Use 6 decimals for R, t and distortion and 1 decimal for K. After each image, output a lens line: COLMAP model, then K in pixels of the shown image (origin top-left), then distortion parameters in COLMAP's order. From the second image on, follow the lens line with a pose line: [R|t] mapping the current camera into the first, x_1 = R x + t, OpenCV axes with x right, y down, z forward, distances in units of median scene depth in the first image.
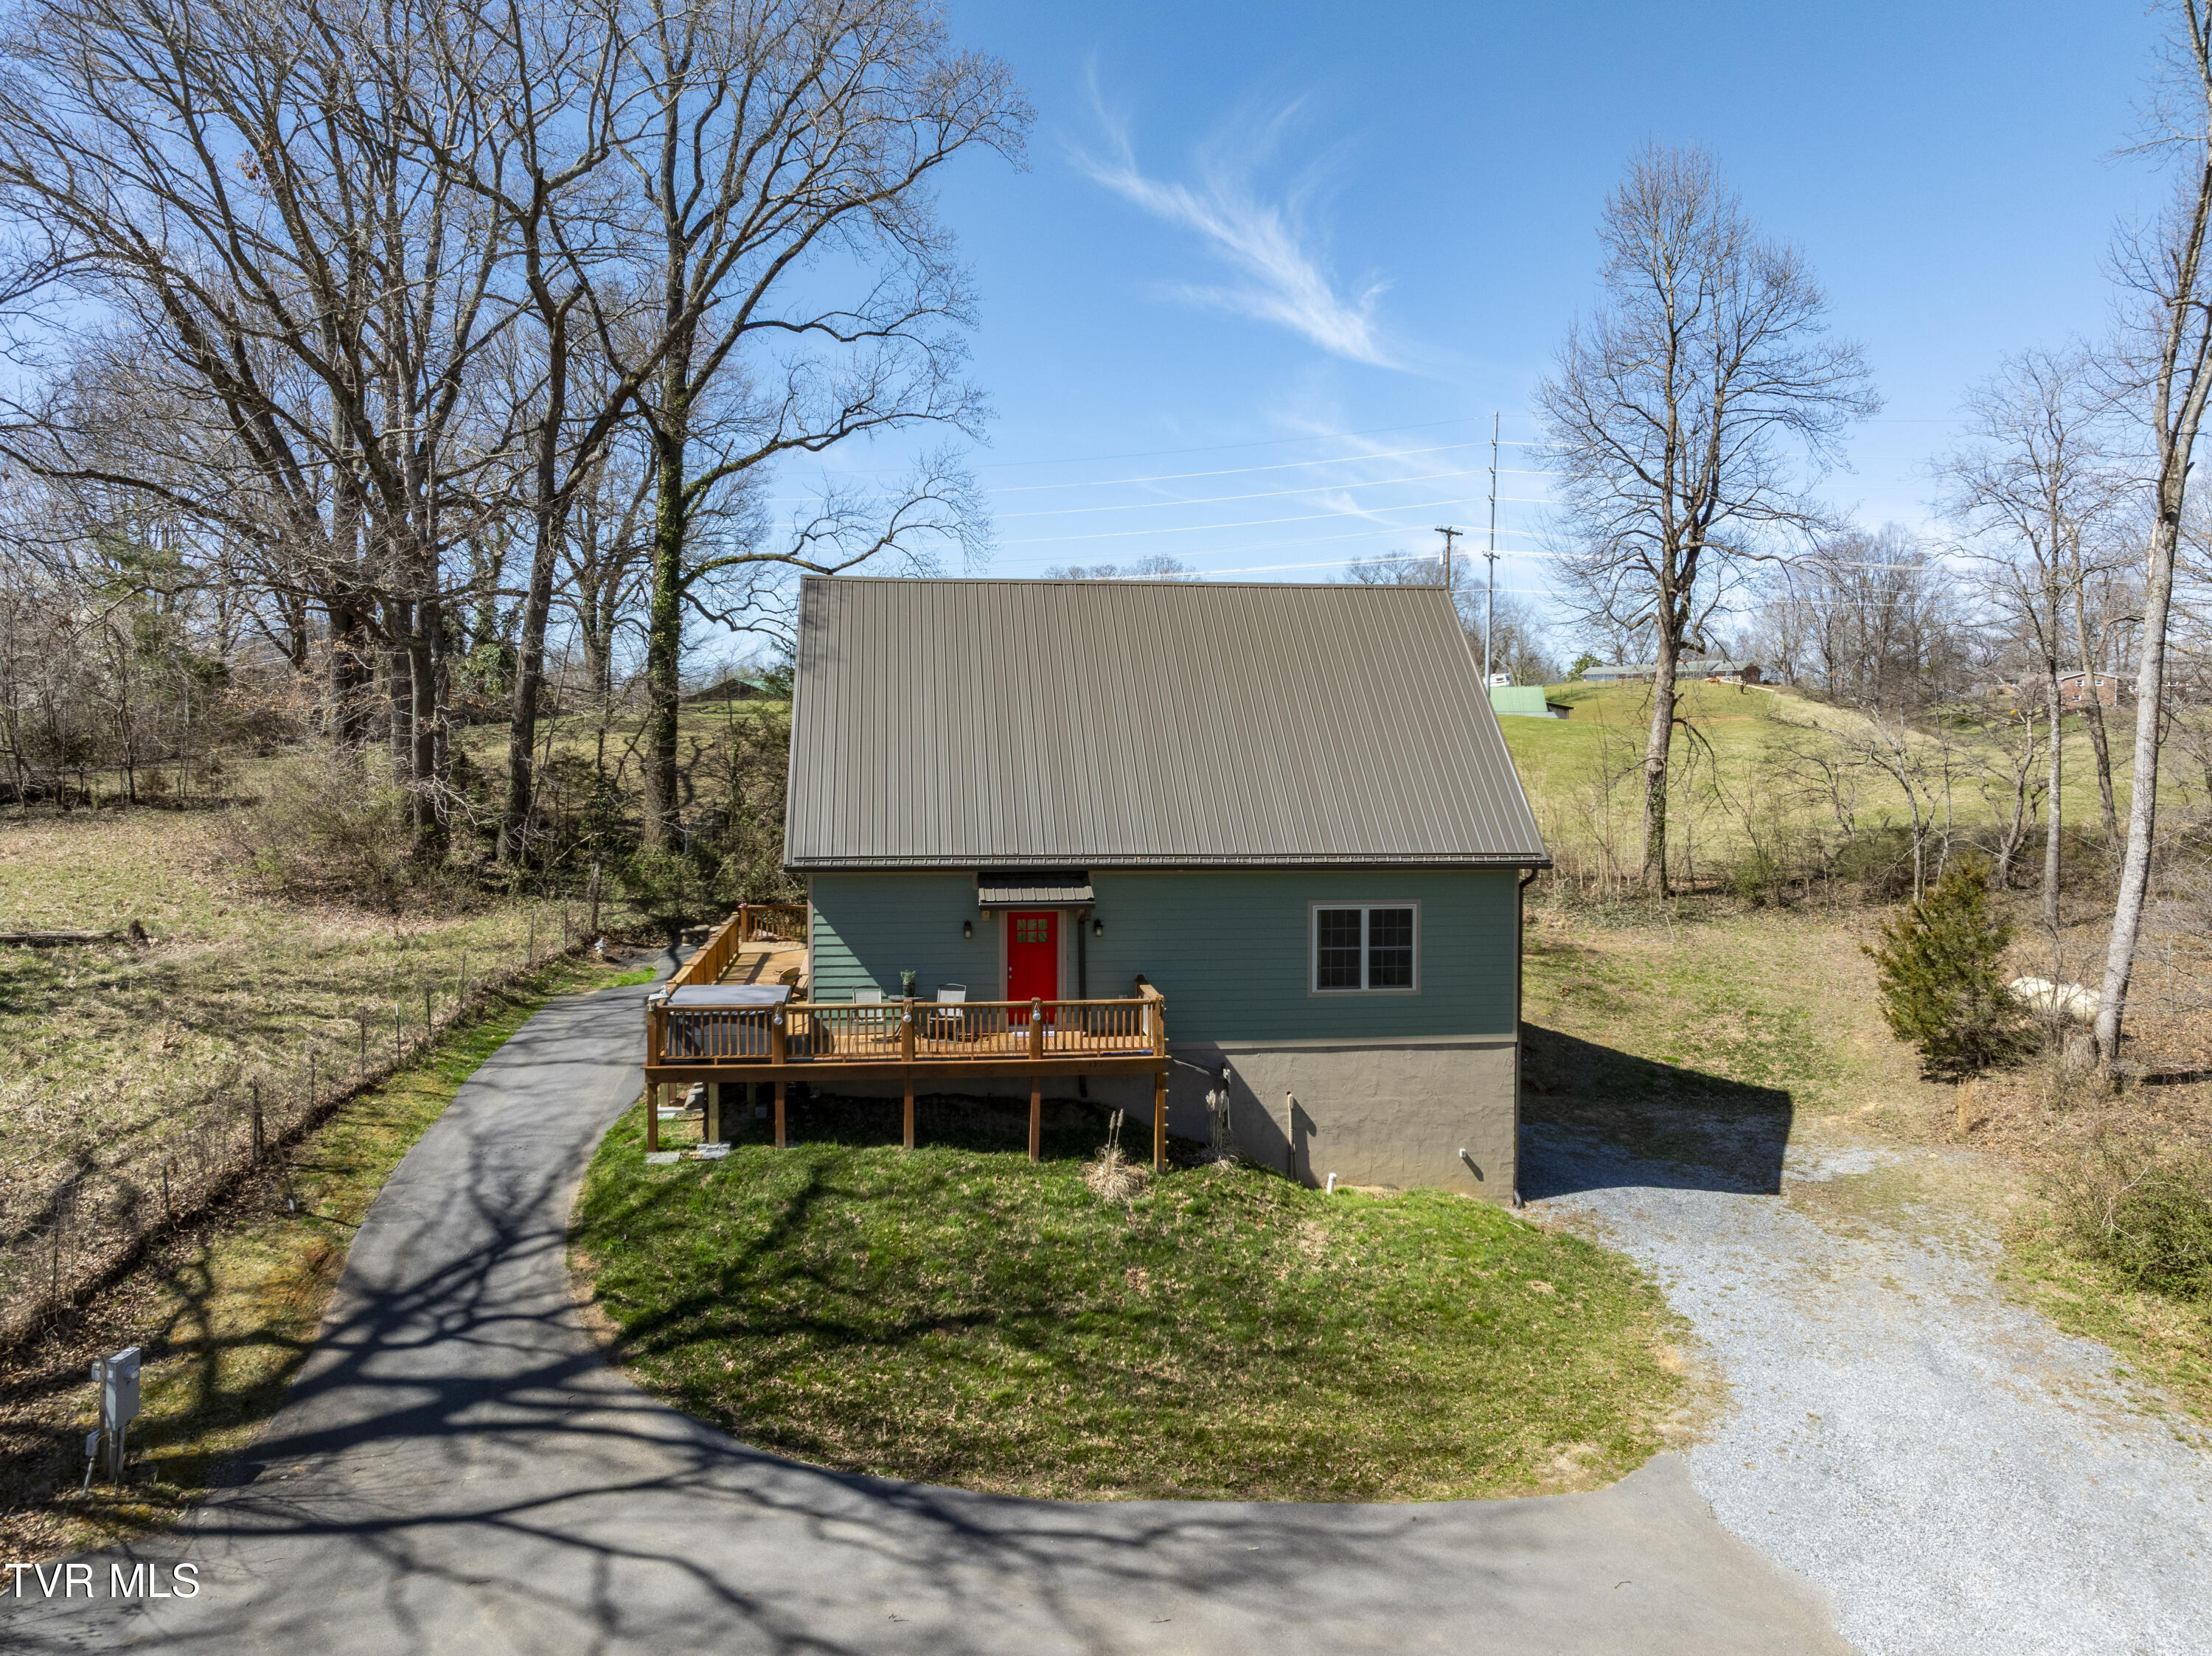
lens RADIAL K [[1586.2, 0, 1109.1], [0, 1586.2, 793.0], [0, 0, 1]] dist [-0.028058, -0.001932]
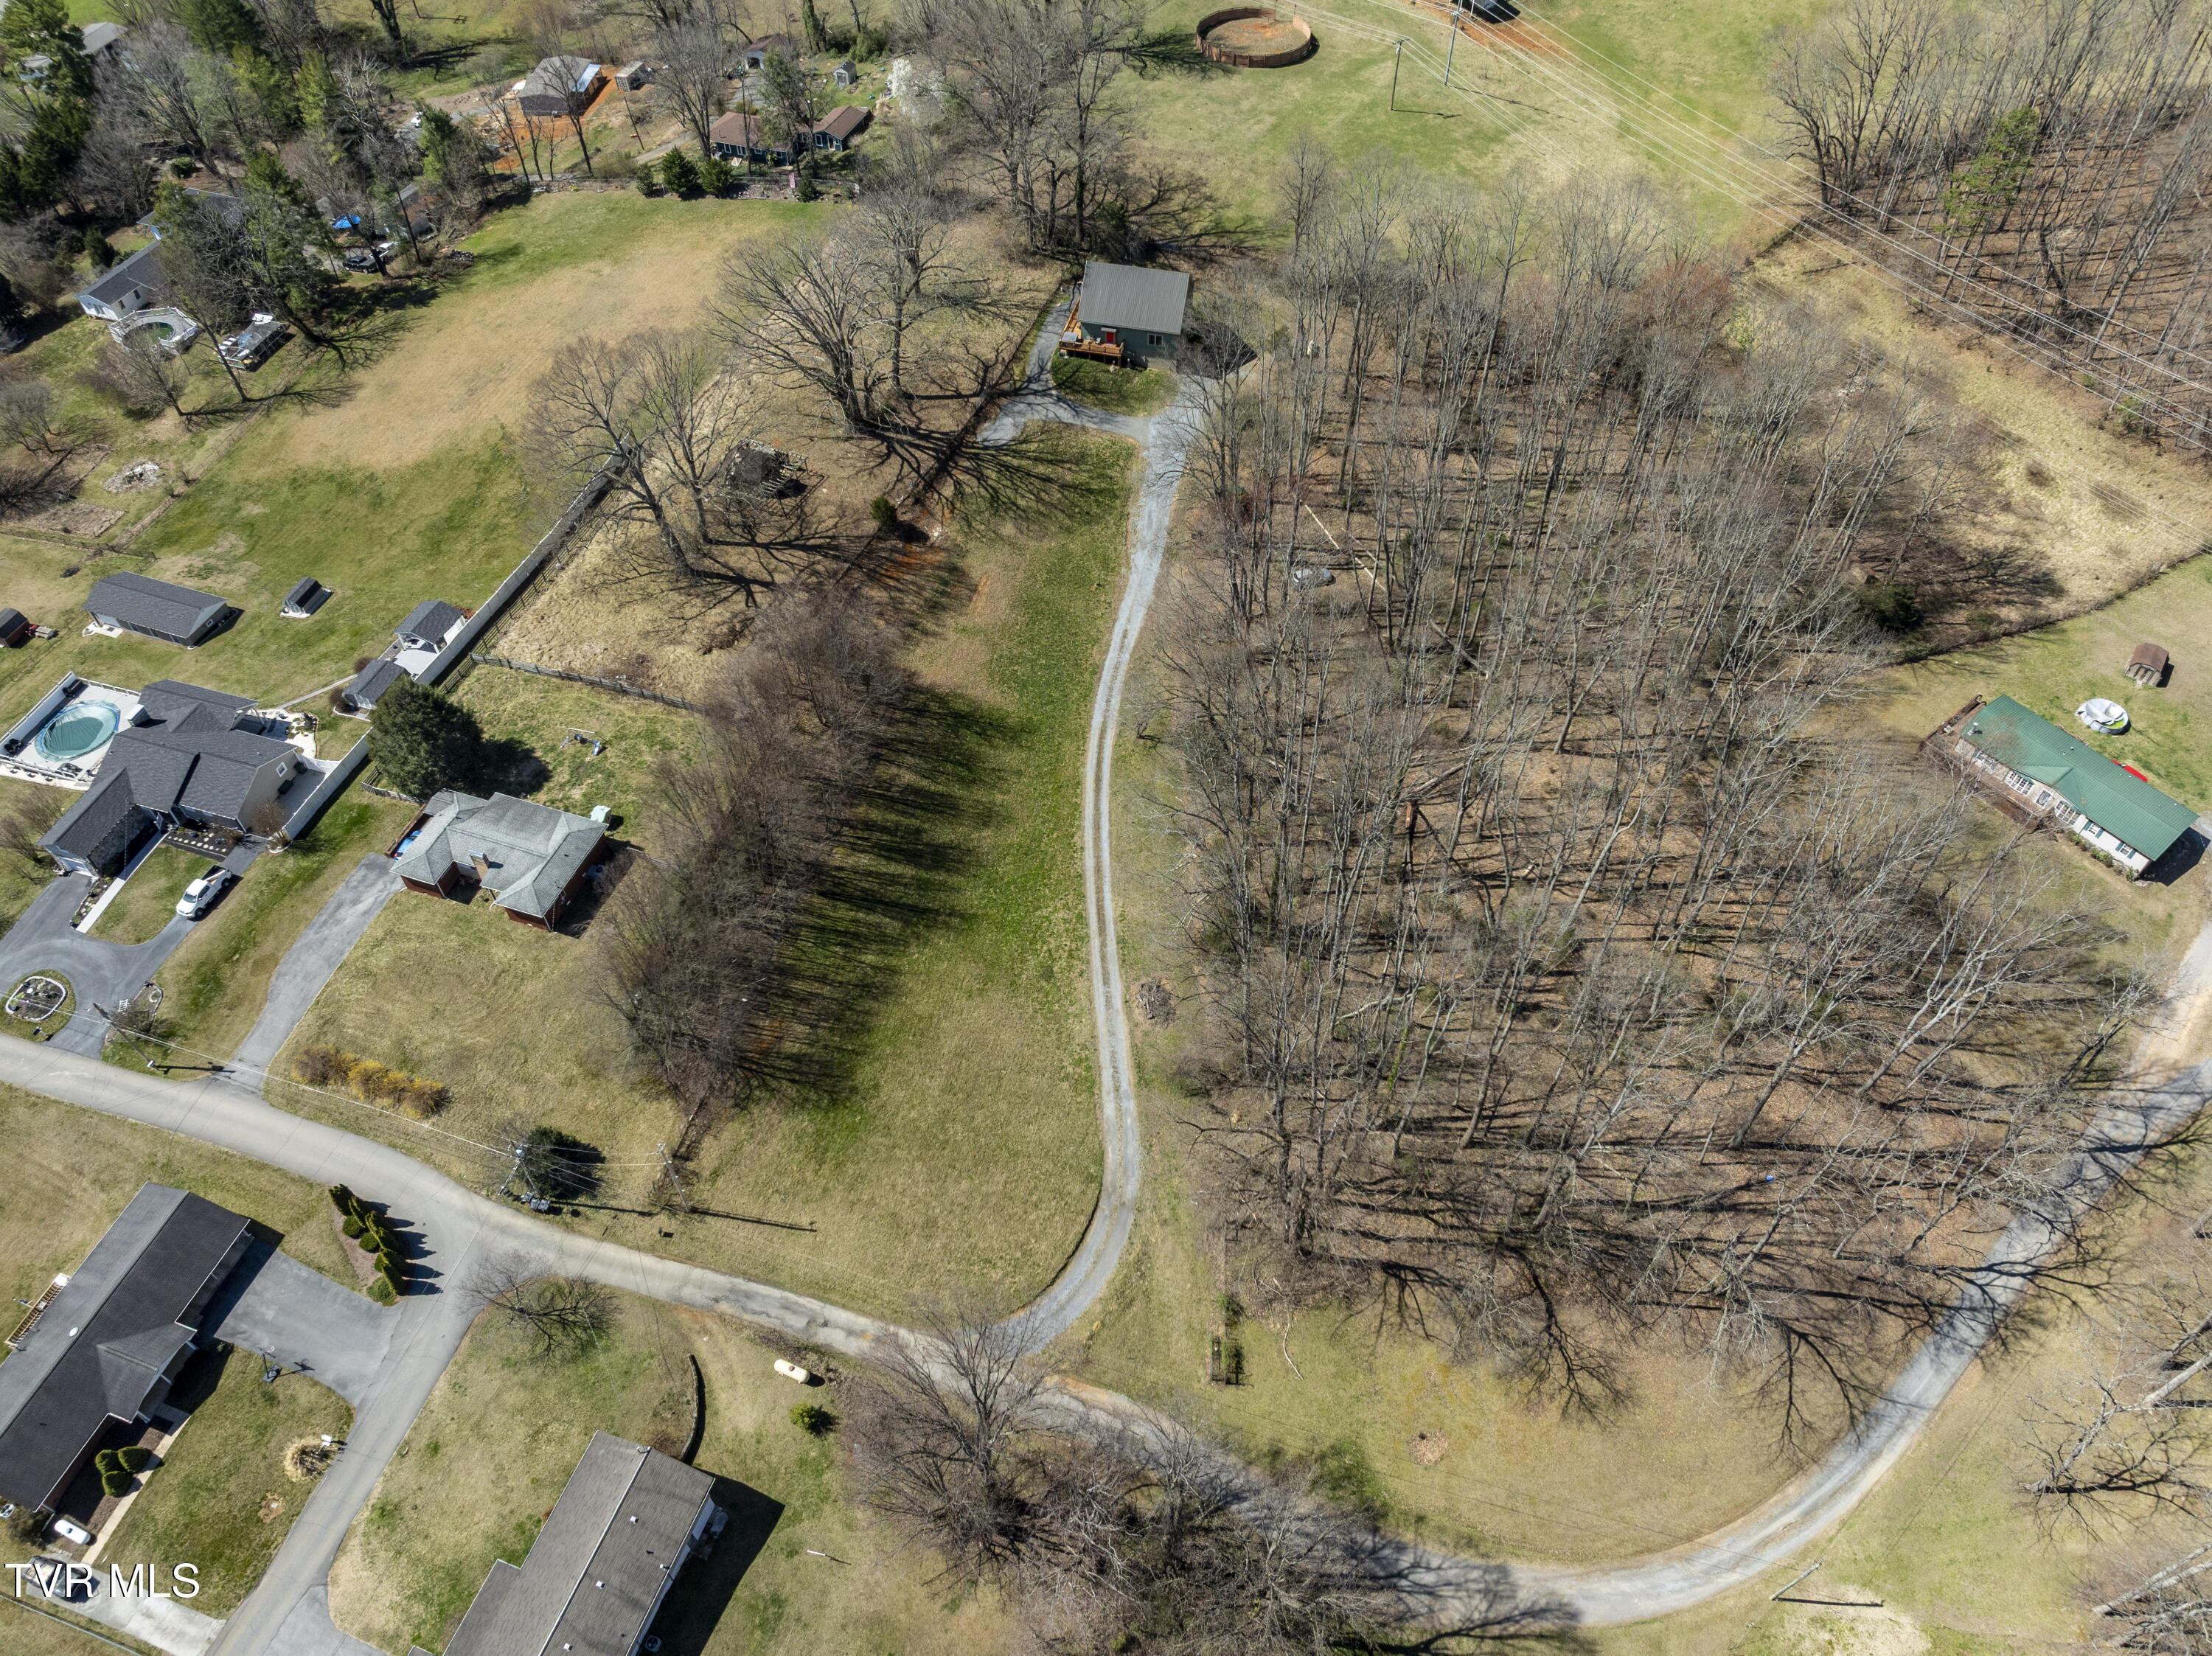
lens RADIAL K [[1568.4, 0, 1110.9], [0, 1568.4, 792.6], [0, 0, 1]] dist [-0.046790, 0.019721]
pose [[0.930220, 0.268998, -0.249663, 2.510590], [0.001554, 0.677381, 0.735630, -4.074516], [0.367000, -0.684686, 0.629696, -5.376409]]
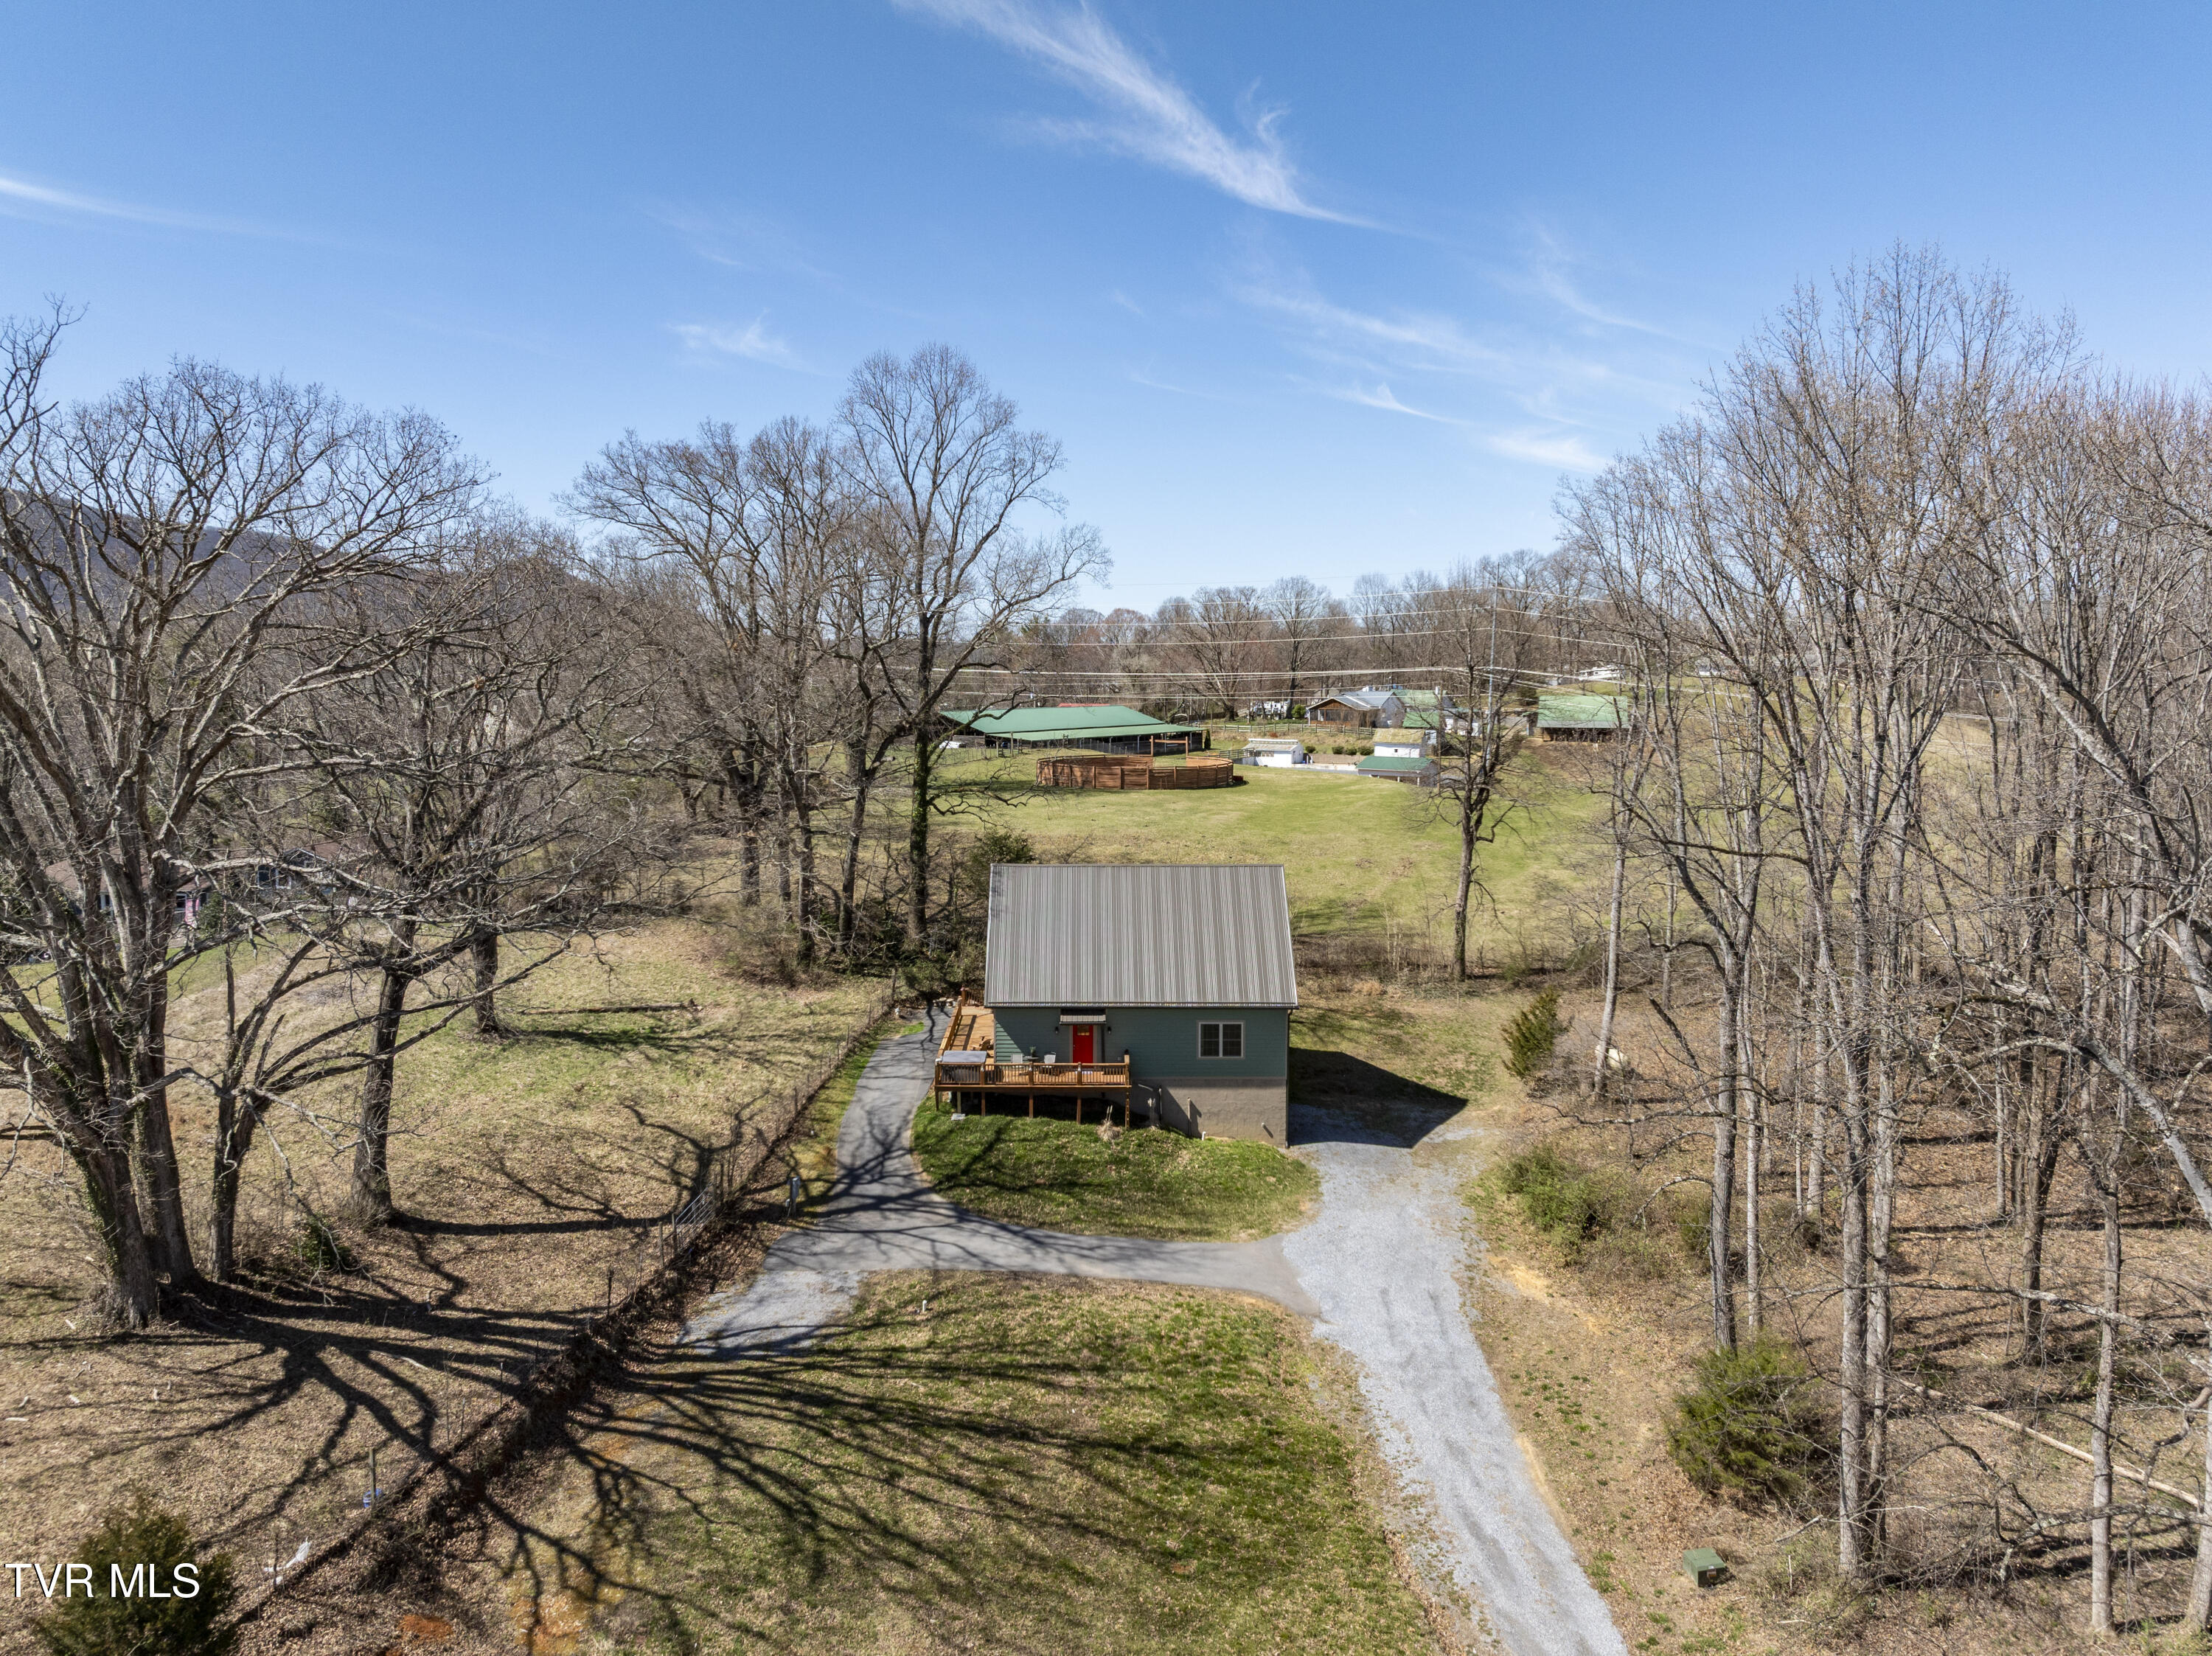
lens RADIAL K [[1568.4, 0, 1110.9], [0, 1568.4, 792.6], [0, 0, 1]] dist [-0.046790, 0.019721]
pose [[0.992825, 0.005859, -0.119436, 0.302728], [-0.000050, 0.998819, 0.048584, -0.431434], [0.119580, -0.048229, 0.991652, -1.485101]]
